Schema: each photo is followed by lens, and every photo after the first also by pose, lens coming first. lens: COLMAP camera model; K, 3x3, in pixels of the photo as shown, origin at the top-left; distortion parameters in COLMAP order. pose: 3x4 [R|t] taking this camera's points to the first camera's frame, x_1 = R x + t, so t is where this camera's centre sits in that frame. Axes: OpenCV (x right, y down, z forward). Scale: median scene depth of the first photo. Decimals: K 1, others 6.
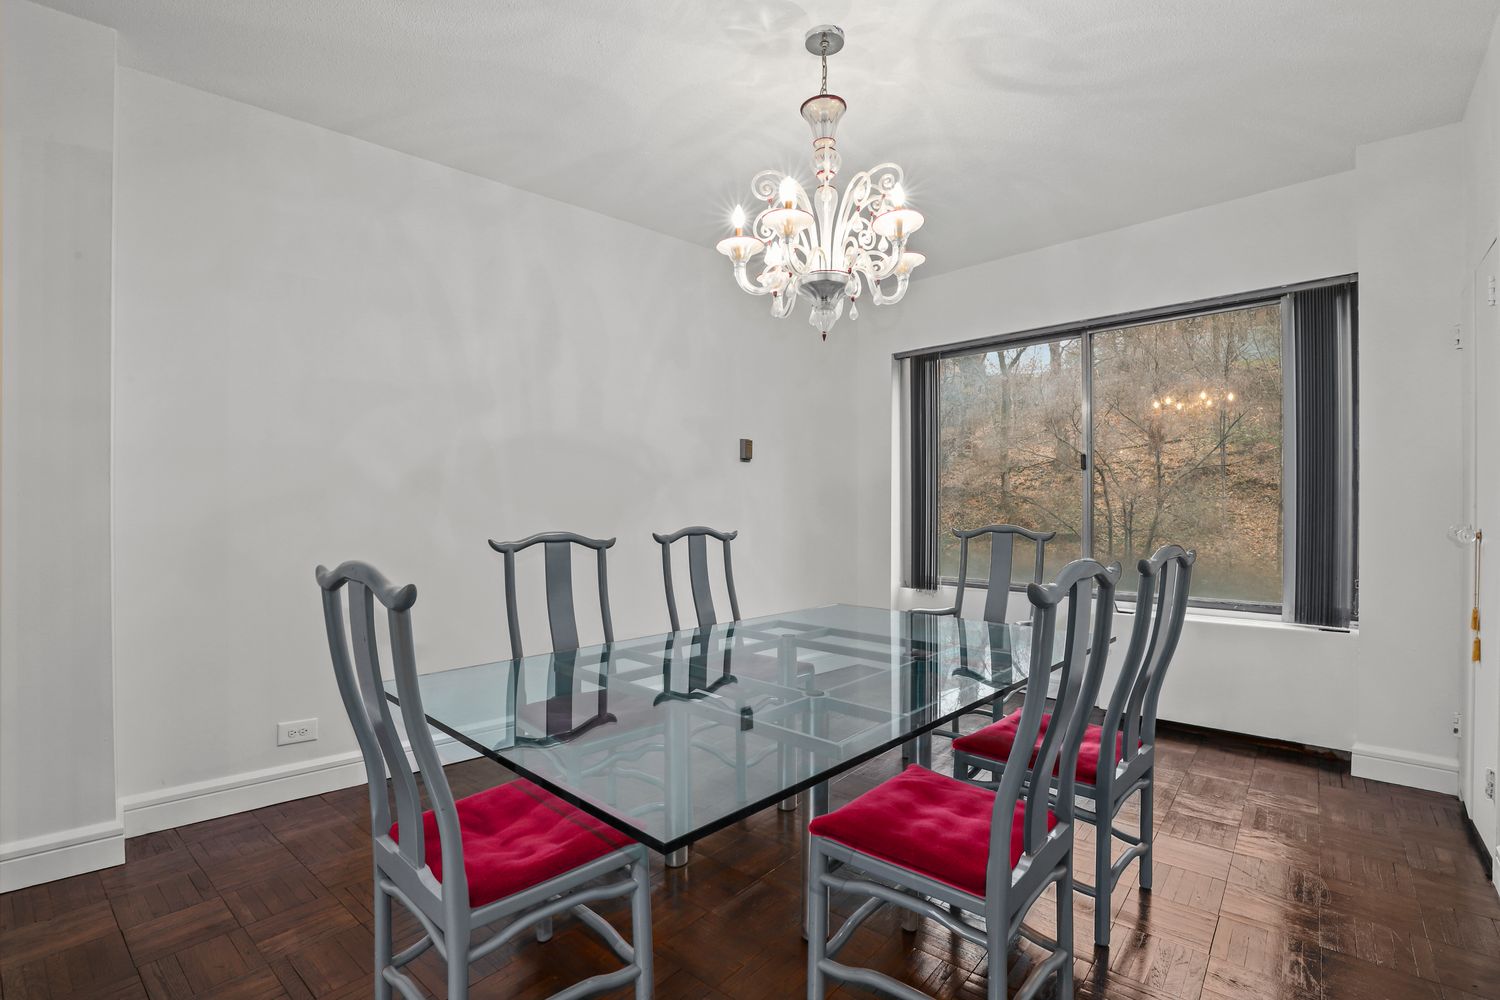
lens RADIAL K [[702.3, 0, 739.5], [0, 702.3, 506.6], [0, 0, 1]] dist [-0.037485, 0.008942]
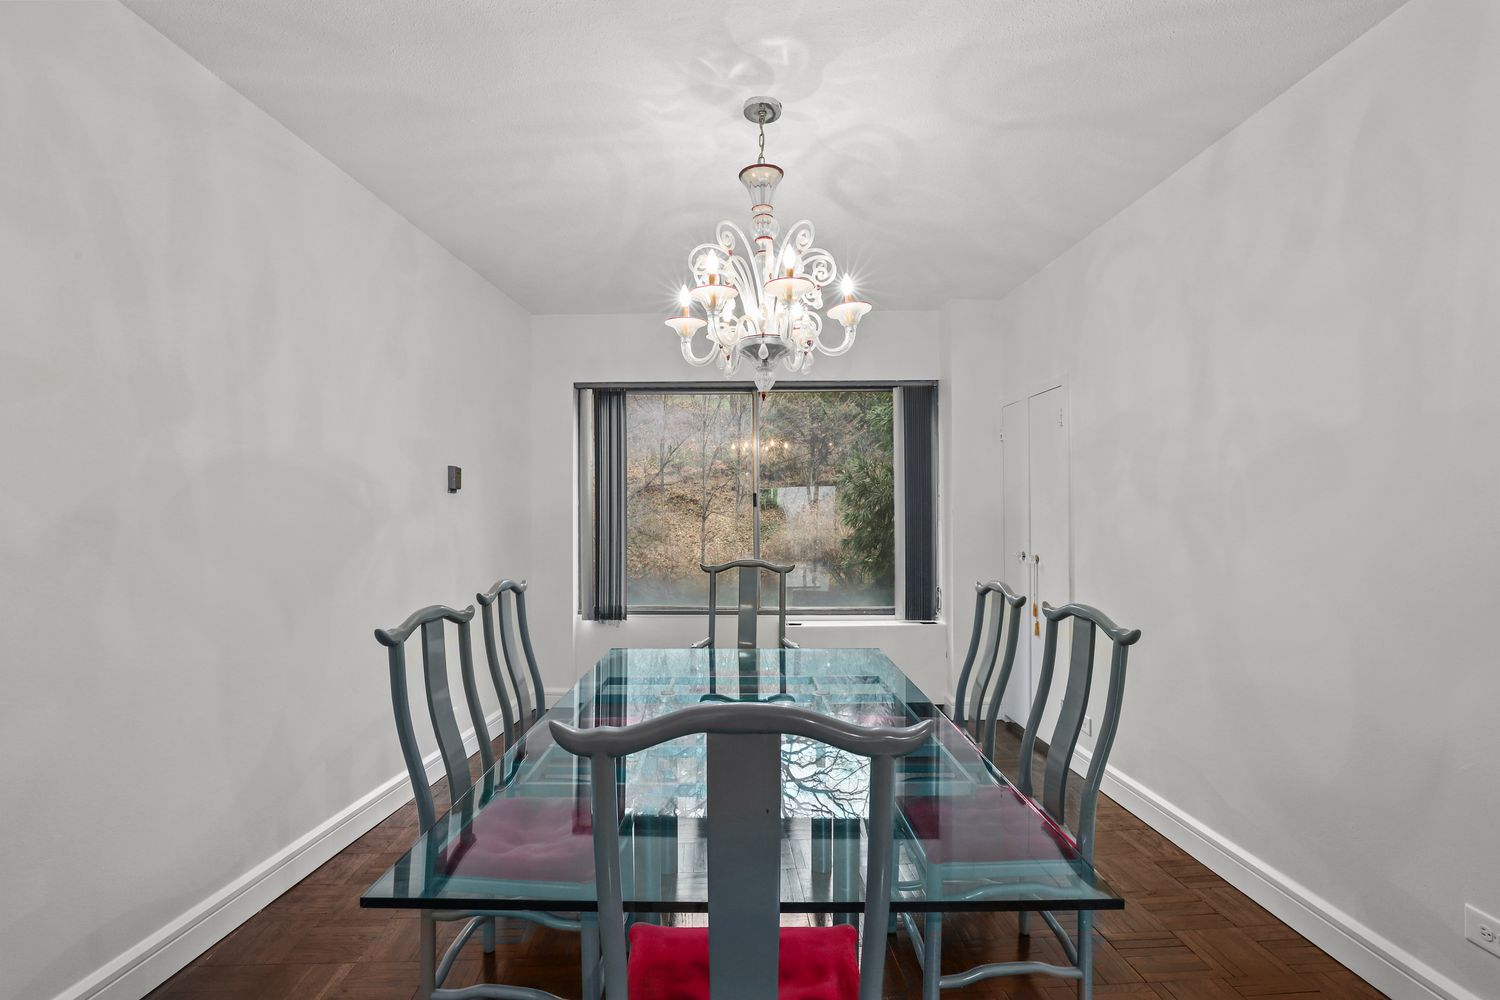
lens RADIAL K [[702.3, 0, 739.5], [0, 702.3, 506.6], [0, 0, 1]] dist [-0.037485, 0.008942]
pose [[0.718872, 0.006342, 0.695114, -0.431129], [0.001987, 0.999936, -0.011179, -0.047802], [-0.695140, 0.009418, 0.718813, 0.196262]]
